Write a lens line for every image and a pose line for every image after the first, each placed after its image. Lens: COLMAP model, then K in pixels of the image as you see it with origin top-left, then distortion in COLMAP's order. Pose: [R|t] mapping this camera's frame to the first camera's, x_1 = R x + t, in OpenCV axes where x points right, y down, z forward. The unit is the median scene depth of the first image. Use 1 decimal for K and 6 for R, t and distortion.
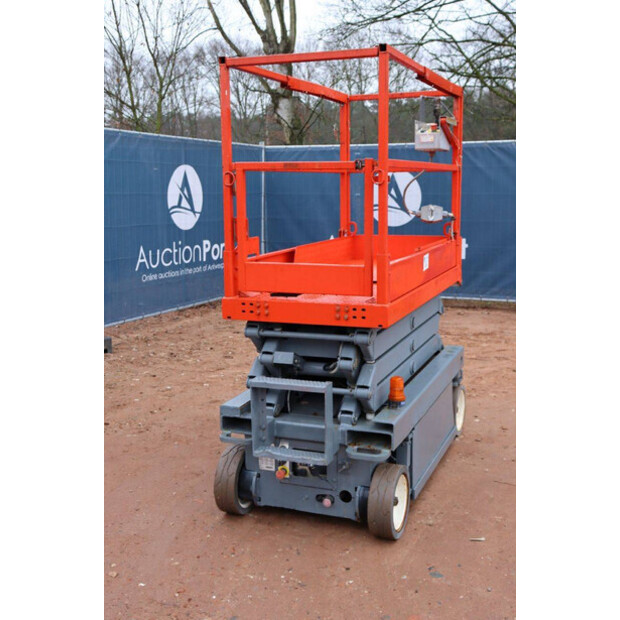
lens RADIAL K [[773.5, 0, 310.0], [0, 773.5, 310.0], [0, 0, 1]] dist [0.009784, 0.003106]
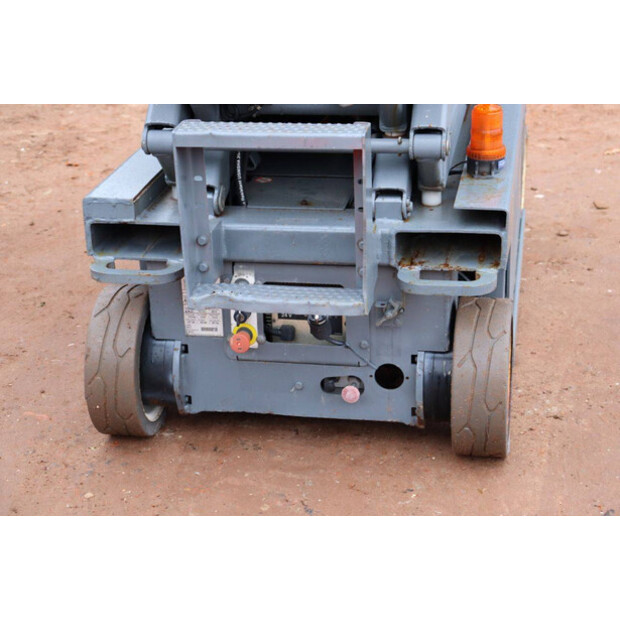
lens RADIAL K [[1304.7, 0, 310.0], [0, 1304.7, 310.0], [0, 0, 1]] dist [0.294820, 0.007035]
pose [[0.979520, -0.088375, 0.180915, -0.133458], [0.048604, 0.975737, 0.213482, 0.035440], [-0.195392, -0.200316, 0.960050, 0.273712]]
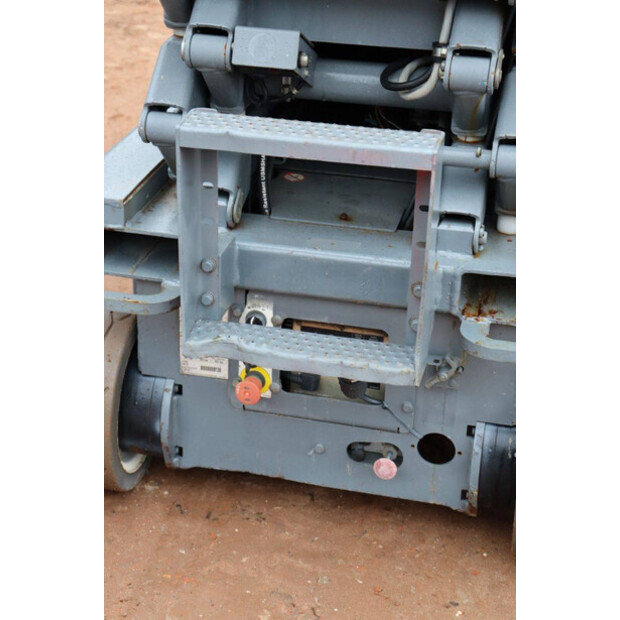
lens RADIAL K [[1288.8, 0, 298.9], [0, 1288.8, 312.1], [0, 0, 1]] dist [0.310837, 0.003395]
pose [[0.987300, -0.025643, 0.156785, -0.106032], [-0.018426, 0.961743, 0.273331, 0.019111], [-0.157796, -0.272749, 0.949057, 0.456031]]
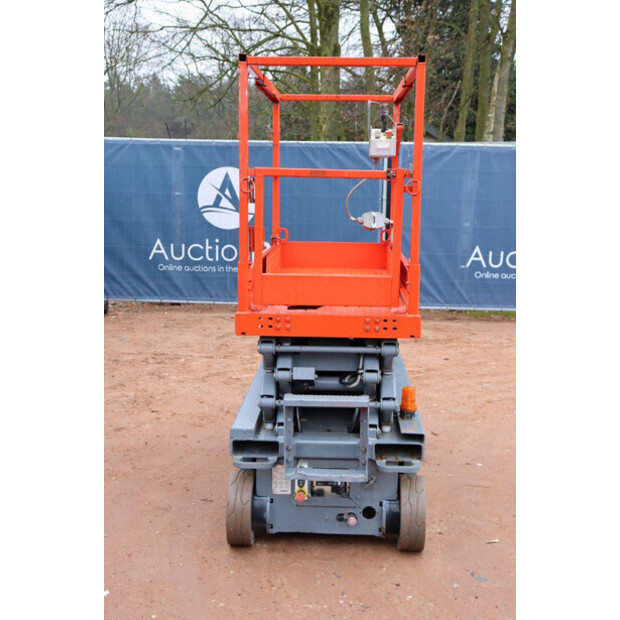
lens RADIAL K [[850.3, 0, 310.0], [0, 850.3, 310.0], [0, 0, 1]] dist [0.068305, 0.046701]
pose [[0.943909, -0.027229, 0.329080, -0.365566], [0.029779, 0.999553, -0.002709, -0.013278], [-0.328859, 0.012356, 0.944298, 0.005834]]
